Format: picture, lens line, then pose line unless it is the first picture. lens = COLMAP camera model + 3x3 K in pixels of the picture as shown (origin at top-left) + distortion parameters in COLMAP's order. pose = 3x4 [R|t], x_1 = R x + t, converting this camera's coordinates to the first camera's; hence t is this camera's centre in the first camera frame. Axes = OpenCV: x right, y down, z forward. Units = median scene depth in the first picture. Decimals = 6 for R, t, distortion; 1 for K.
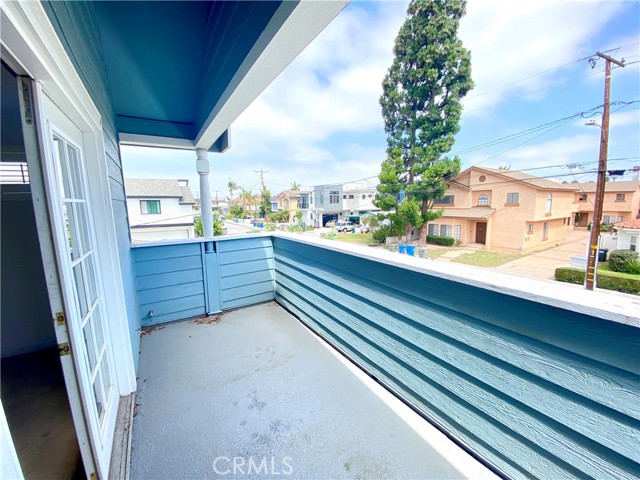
lens RADIAL K [[263.1, 0, 317.9], [0, 263.1, 241.5], [0, 0, 1]] dist [0.028617, -0.023172]
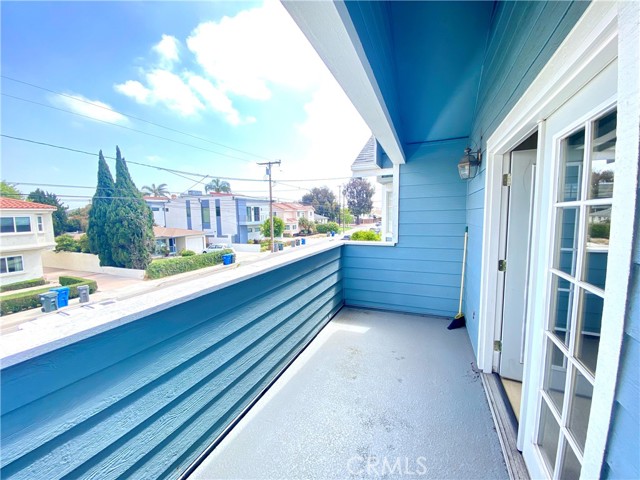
lens RADIAL K [[263.1, 0, 317.9], [0, 263.1, 241.5], [0, 0, 1]] dist [0.028617, -0.023172]
pose [[-0.564959, -0.058632, 0.823033, -0.885889], [0.154449, 0.972327, 0.175287, -0.231174], [-0.810535, 0.226146, -0.540269, 1.592263]]
